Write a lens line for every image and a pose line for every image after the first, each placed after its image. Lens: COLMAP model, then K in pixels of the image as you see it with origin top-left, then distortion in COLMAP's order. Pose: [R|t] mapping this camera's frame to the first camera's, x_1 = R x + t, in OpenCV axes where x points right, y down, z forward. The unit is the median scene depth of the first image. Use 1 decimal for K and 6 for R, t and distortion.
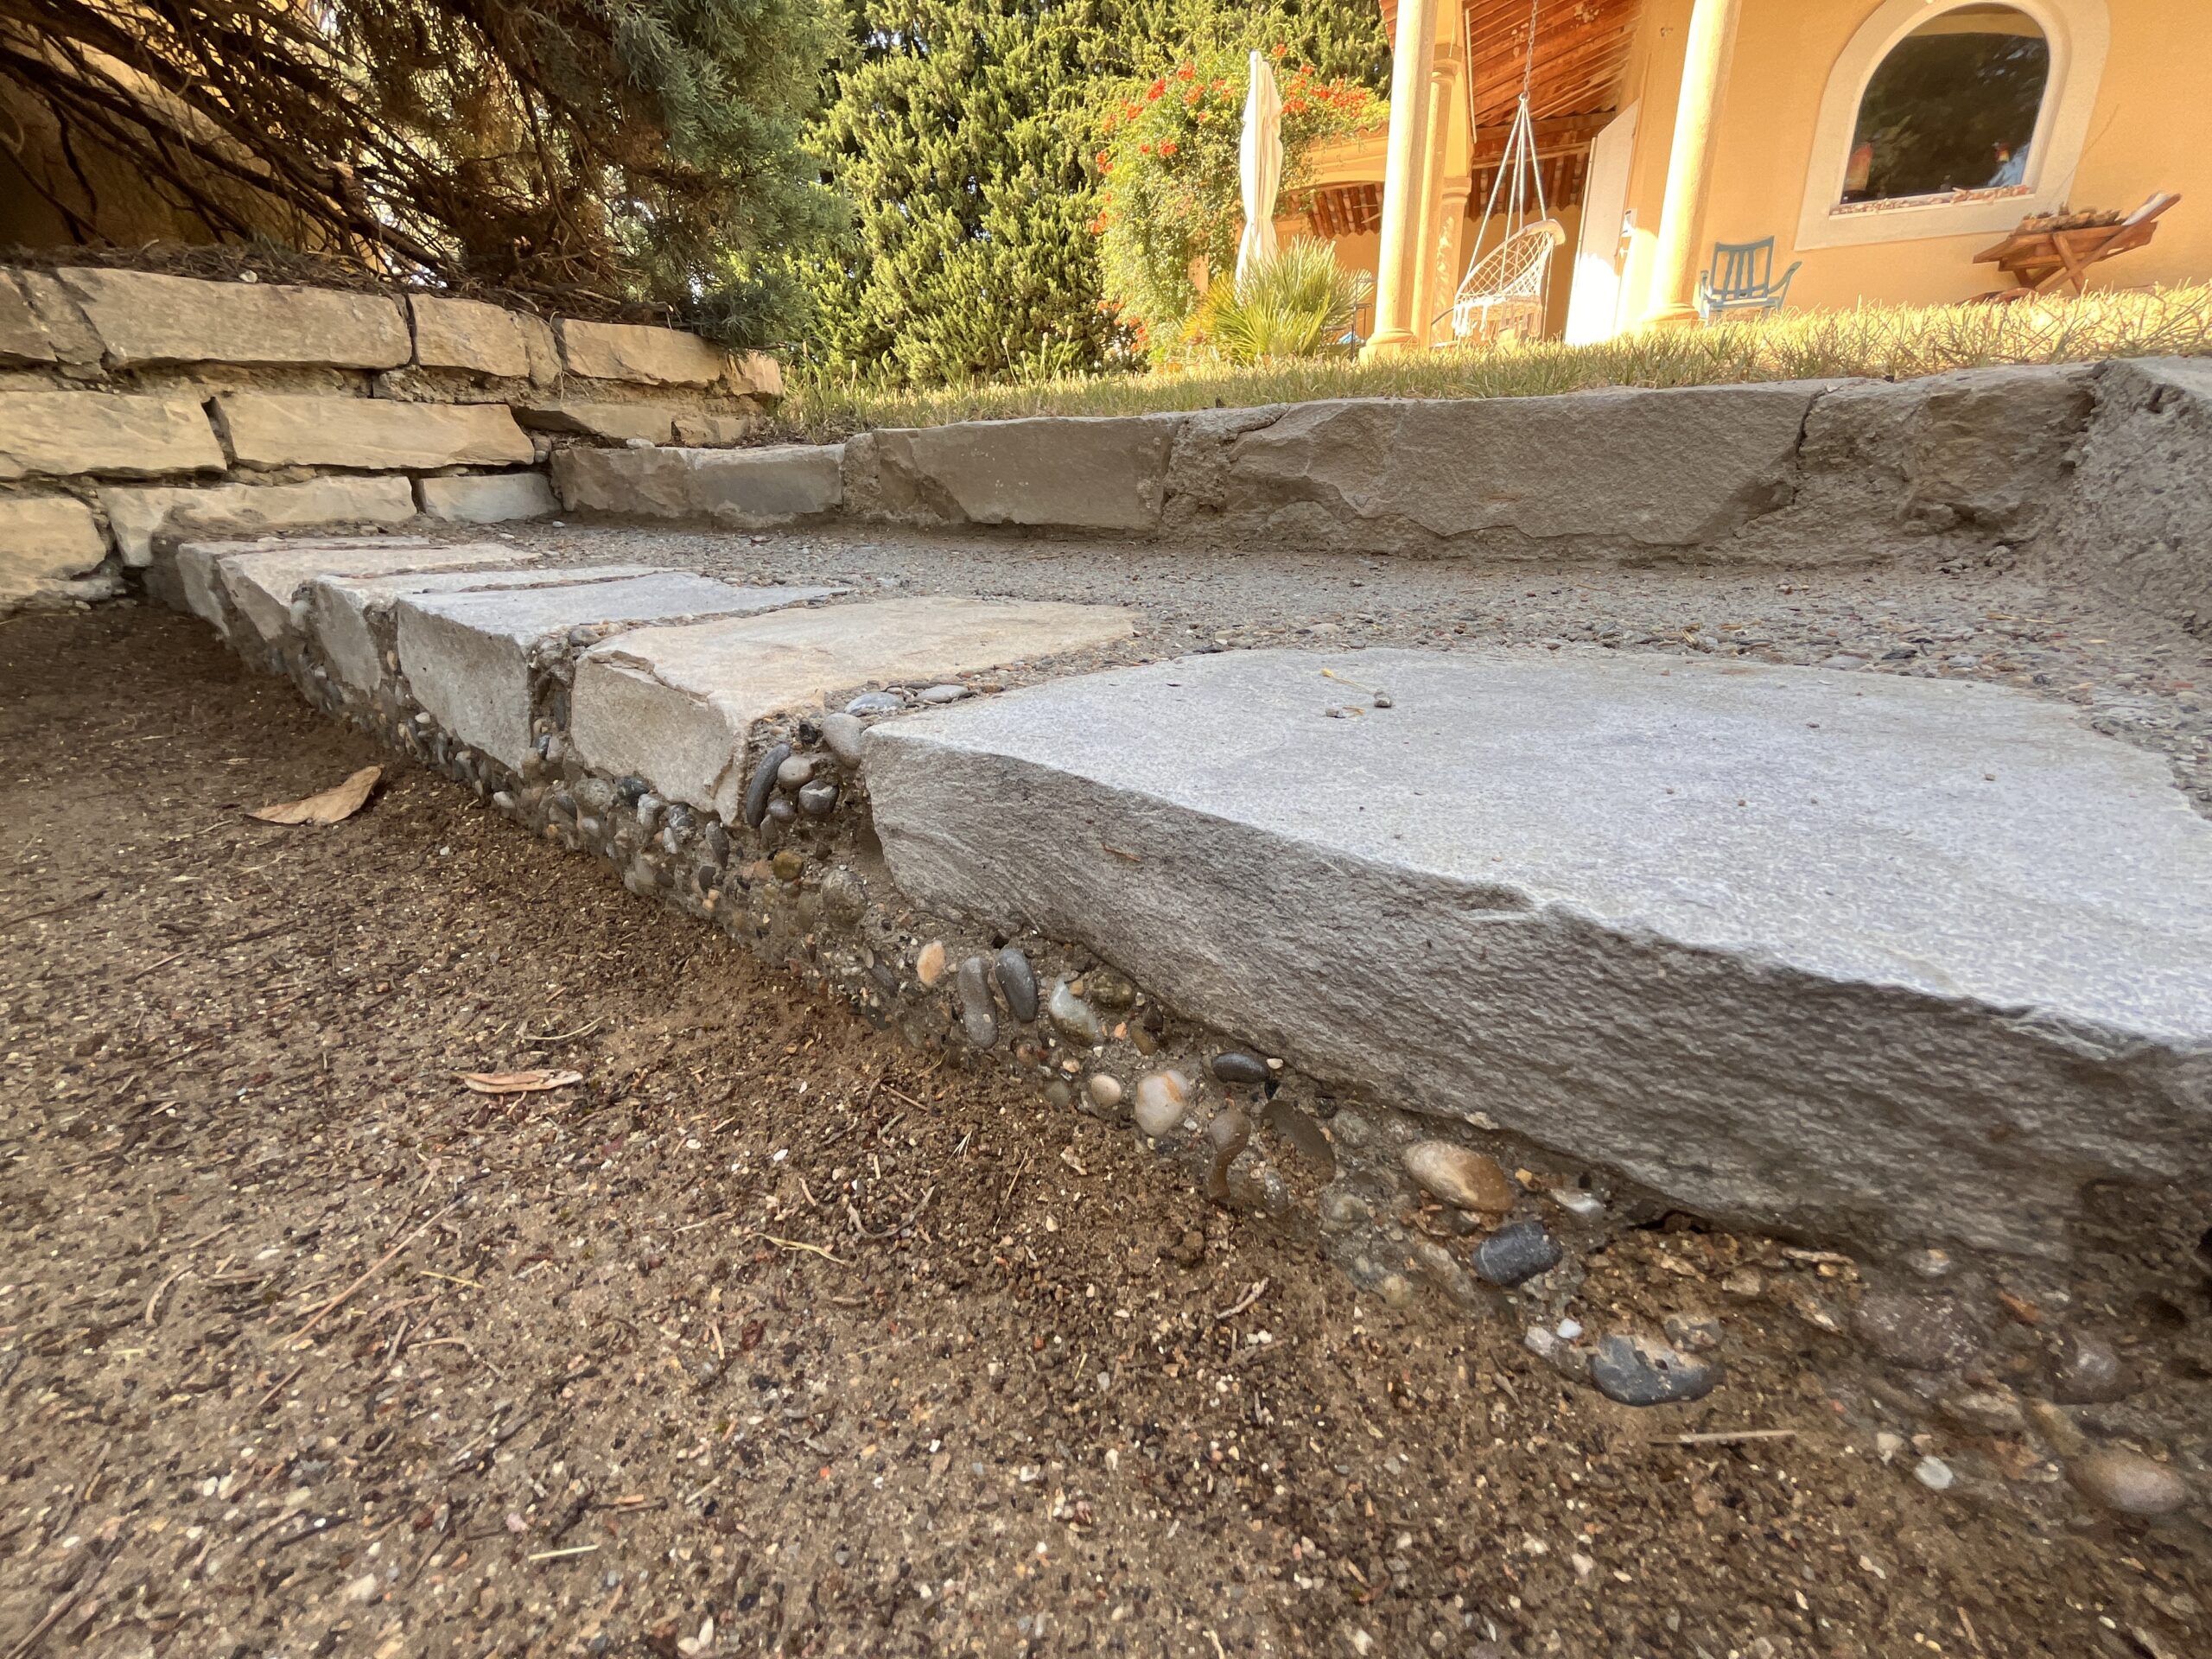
lens RADIAL K [[911.2, 0, 1106.2], [0, 911.2, 823.5], [0, 0, 1]] dist [-0.001790, 0.000135]
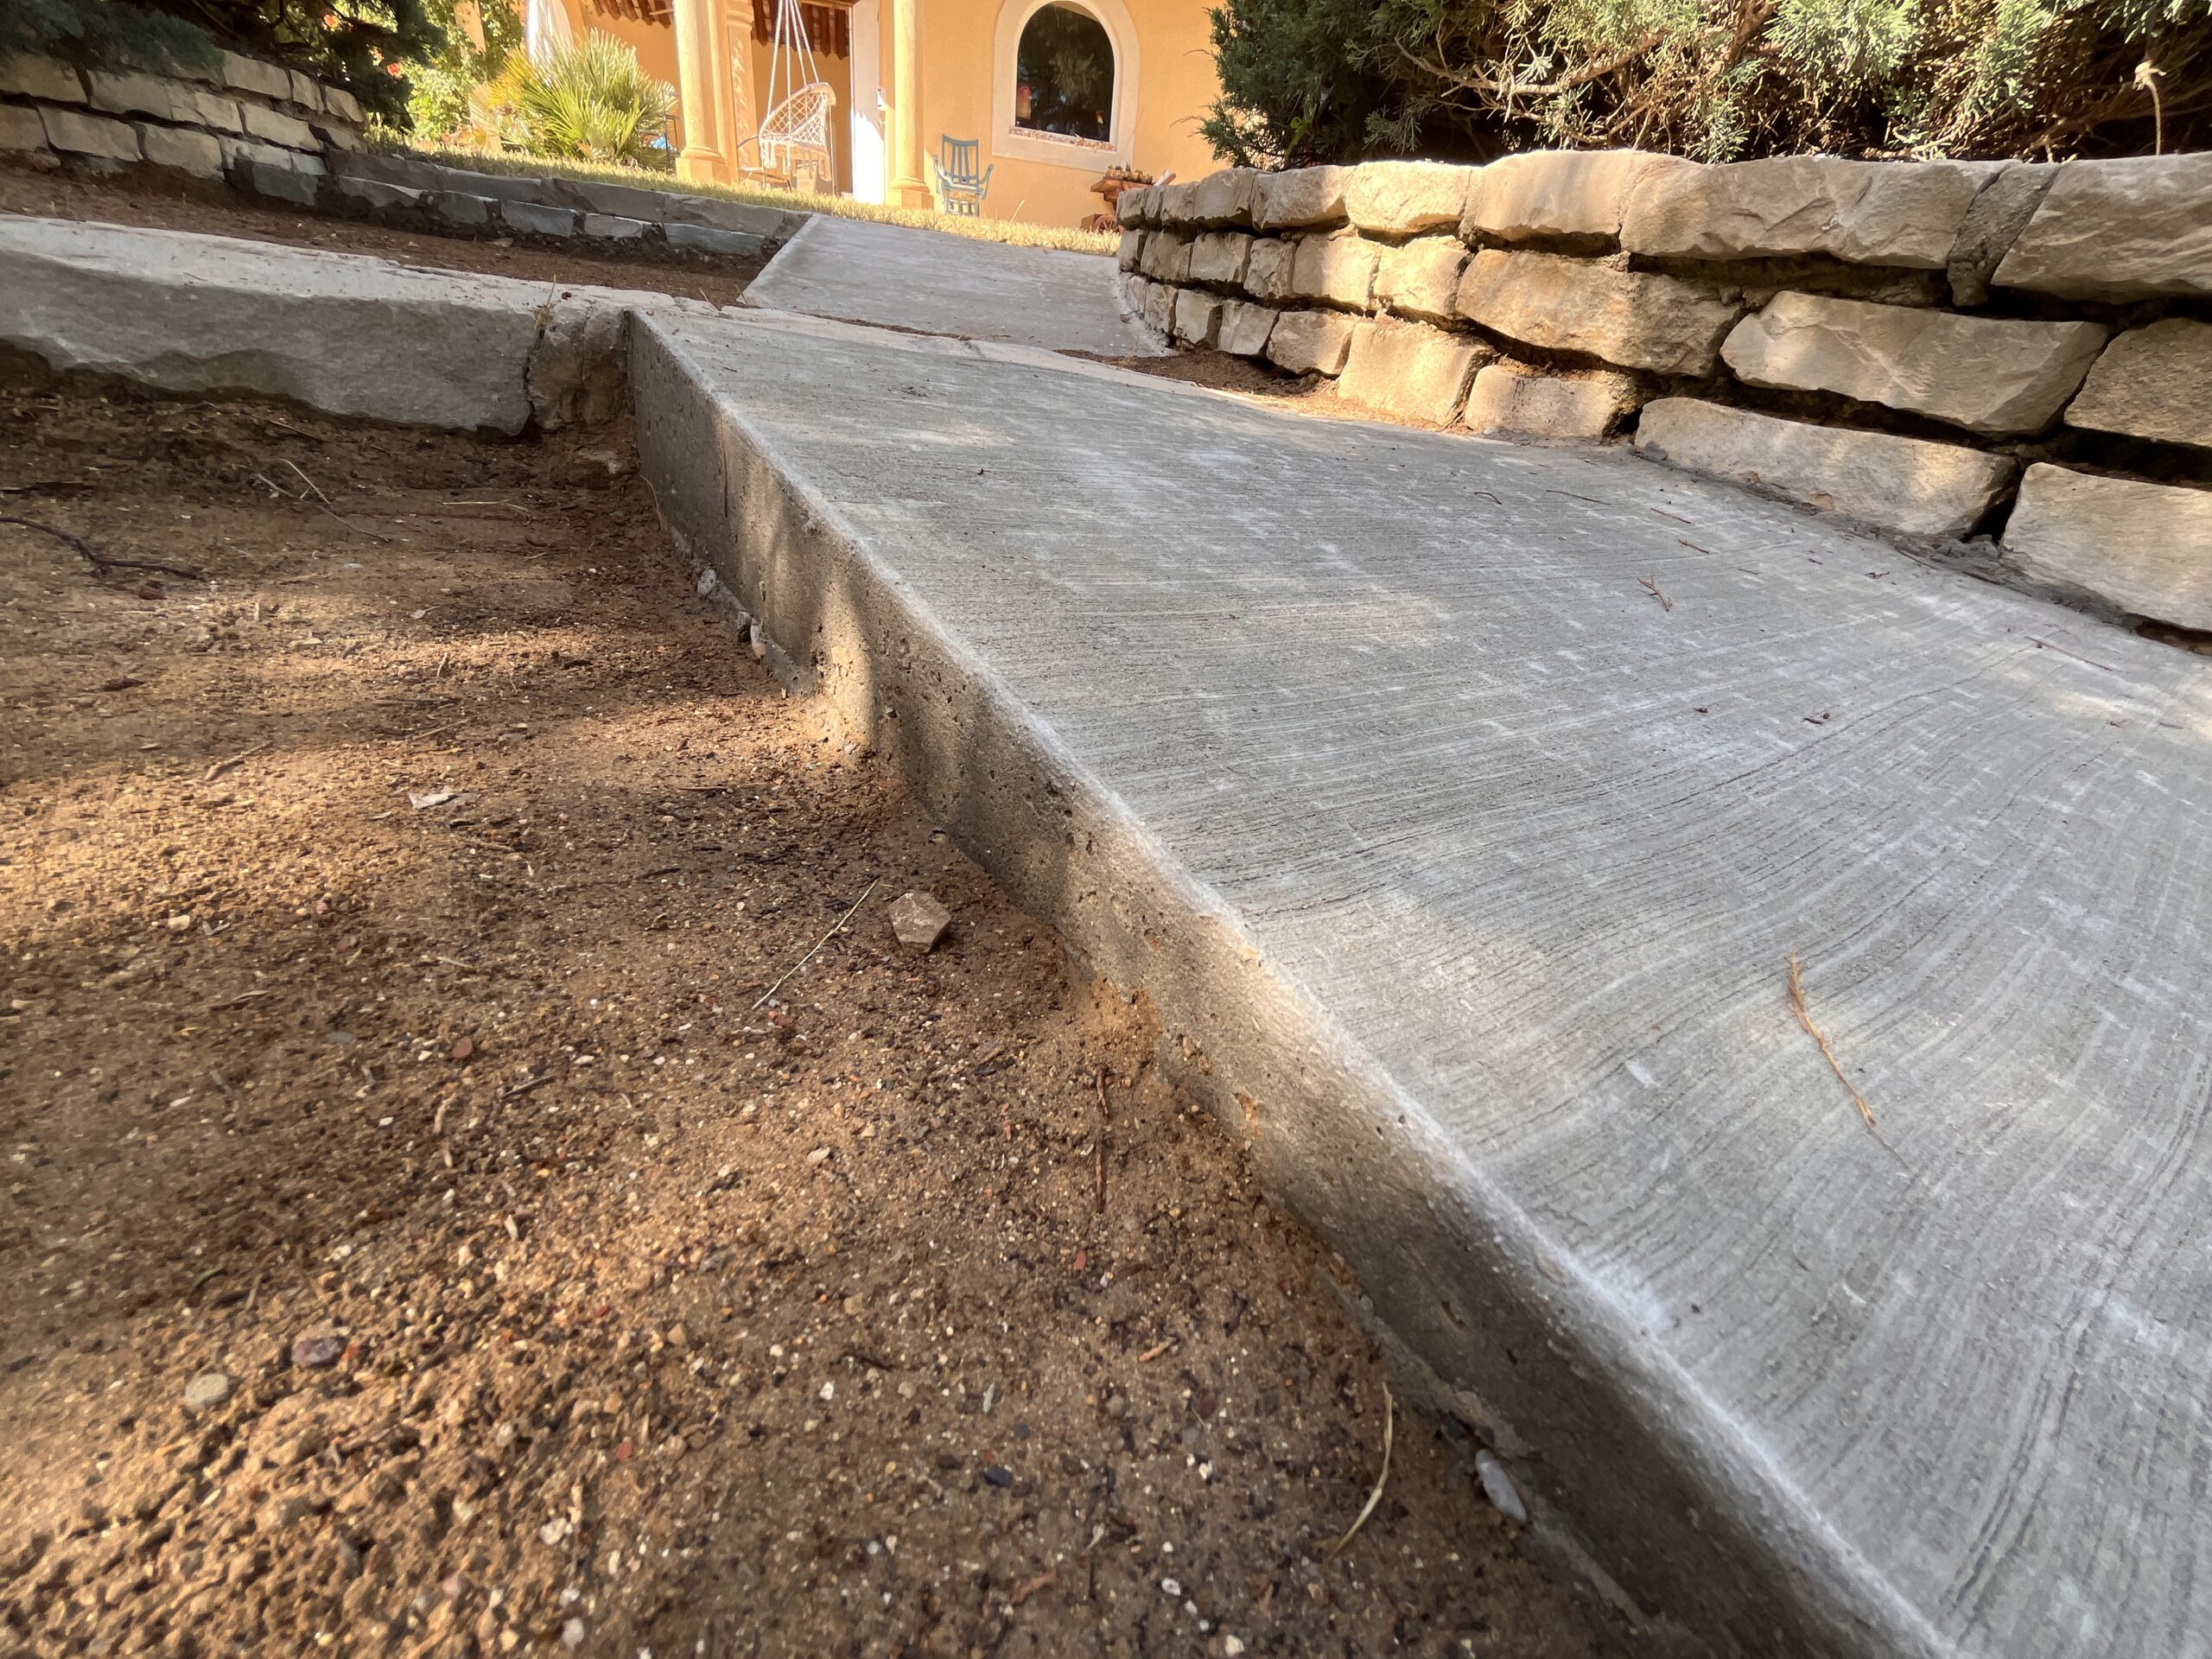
lens RADIAL K [[911.2, 0, 1106.2], [0, 911.2, 823.5], [0, 0, 1]] dist [-0.001790, 0.000135]
pose [[0.797177, -0.181150, 0.575929, -0.099795], [0.095778, 0.979790, 0.175605, 0.149715], [-0.596100, -0.084827, 0.798417, -0.307016]]
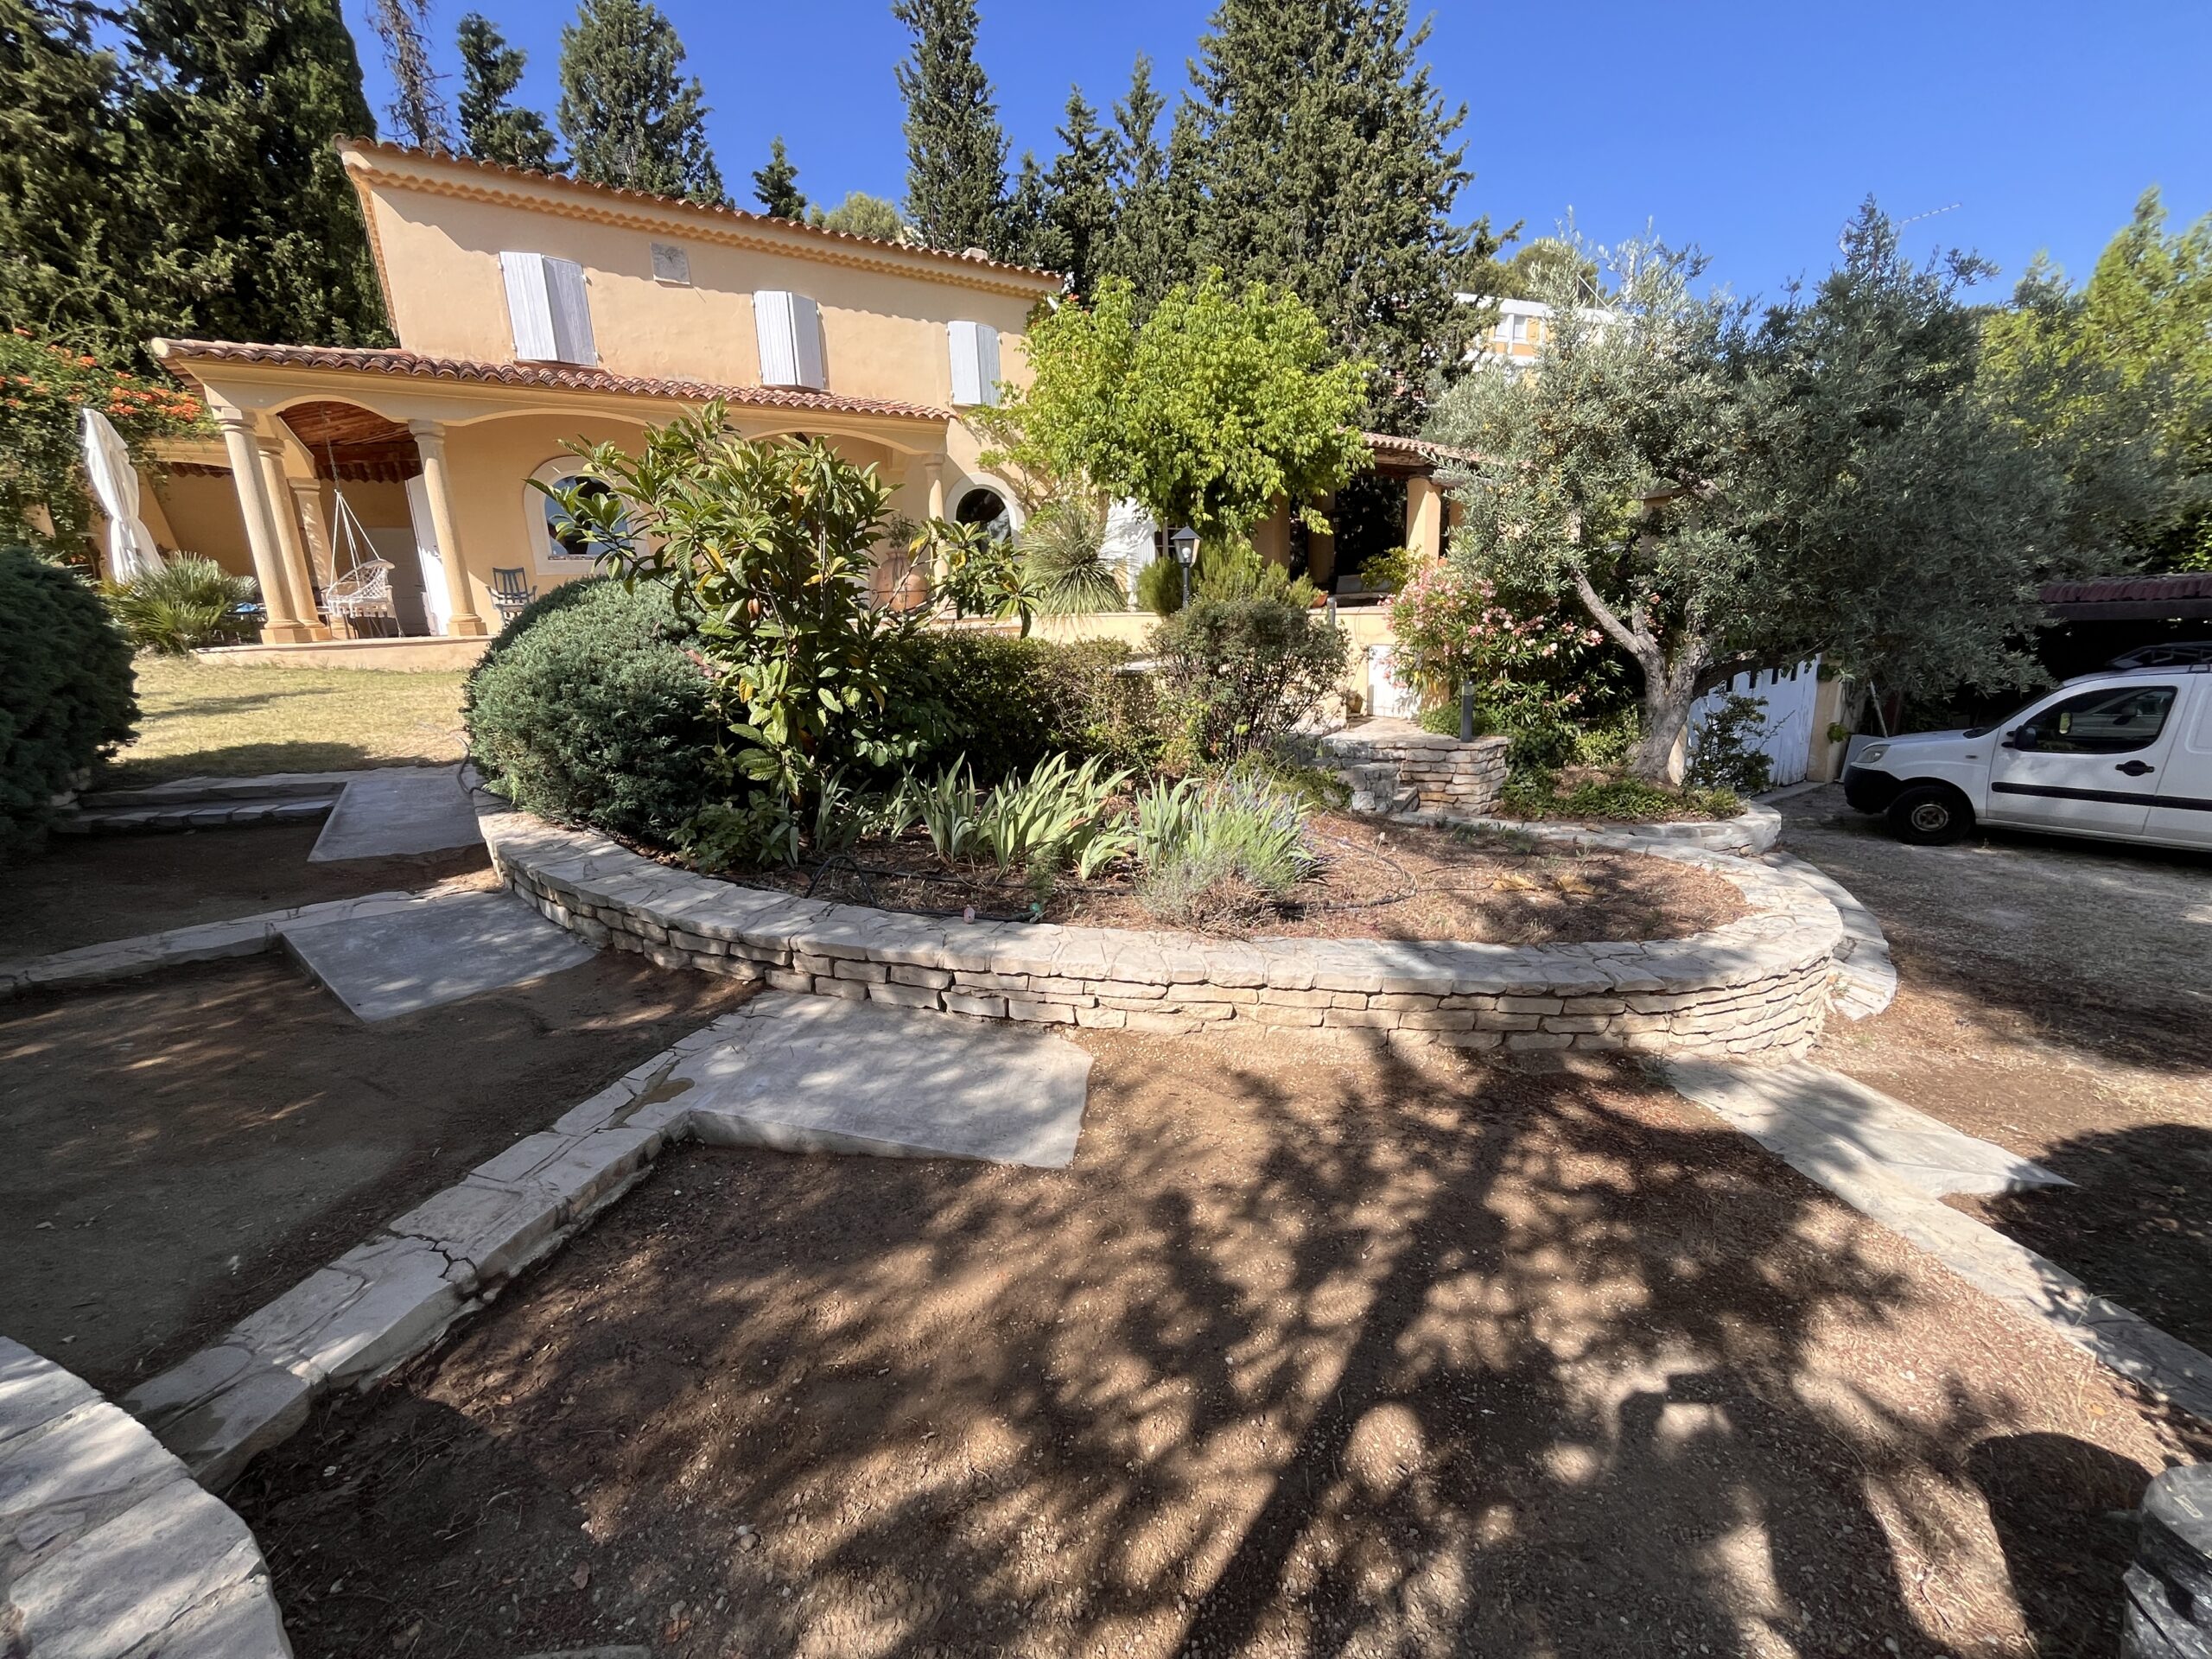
lens RADIAL K [[912.0, 0, 1096.5], [0, 912.0, 822.7], [0, 0, 1]] dist [0.001339, -0.000668]
pose [[0.561479, -0.189749, 0.805442, -0.222167], [0.303570, 0.952723, 0.012826, 0.193740], [-0.769796, 0.237307, 0.592536, -0.884762]]
